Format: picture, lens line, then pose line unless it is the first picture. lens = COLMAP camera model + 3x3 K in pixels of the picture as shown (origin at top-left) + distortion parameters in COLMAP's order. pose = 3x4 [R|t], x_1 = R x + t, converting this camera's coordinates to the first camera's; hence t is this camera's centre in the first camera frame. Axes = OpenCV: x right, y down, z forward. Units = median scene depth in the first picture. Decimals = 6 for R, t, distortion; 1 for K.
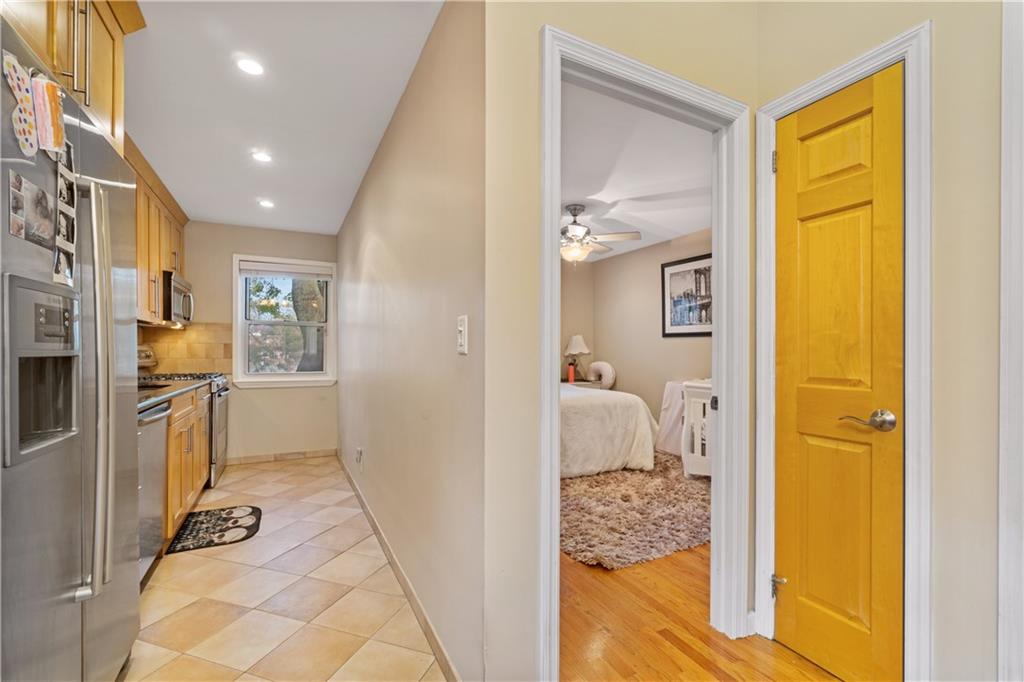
lens RADIAL K [[441.5, 0, 514.6], [0, 441.5, 355.1], [0, 0, 1]] dist [-0.008665, -0.000049]
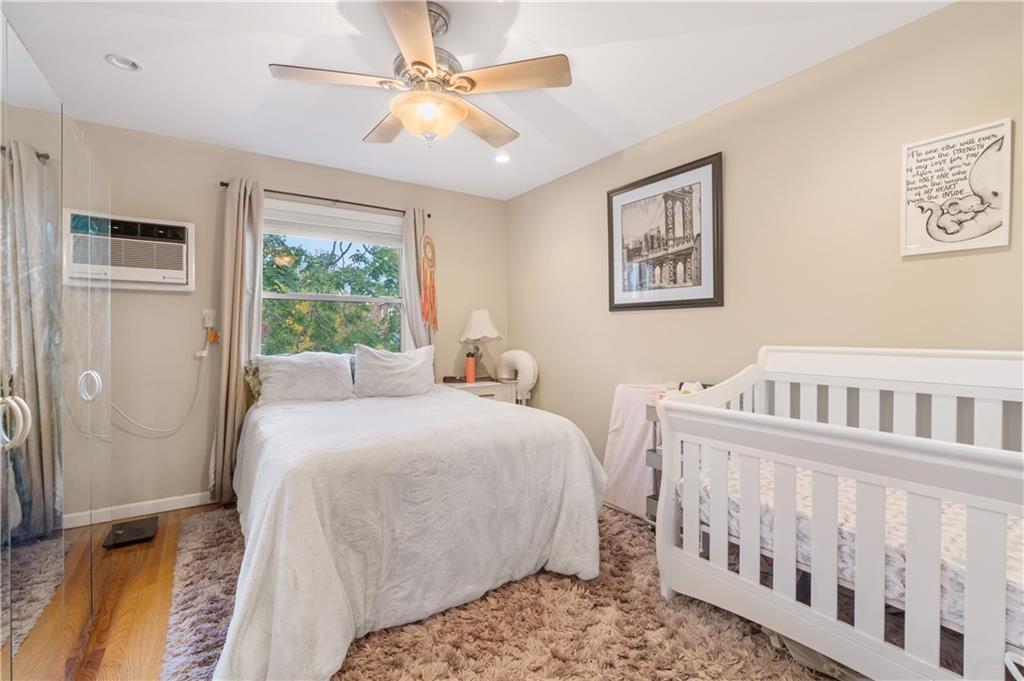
lens RADIAL K [[444.9, 0, 512.0], [0, 444.9, 340.5], [0, 0, 1]] dist [-0.001090, 0.000013]
pose [[0.991848, -0.005947, 0.127292, 0.163307], [0.005391, 0.999974, 0.004718, -0.004340], [-0.127316, -0.003993, 0.991854, 0.541350]]
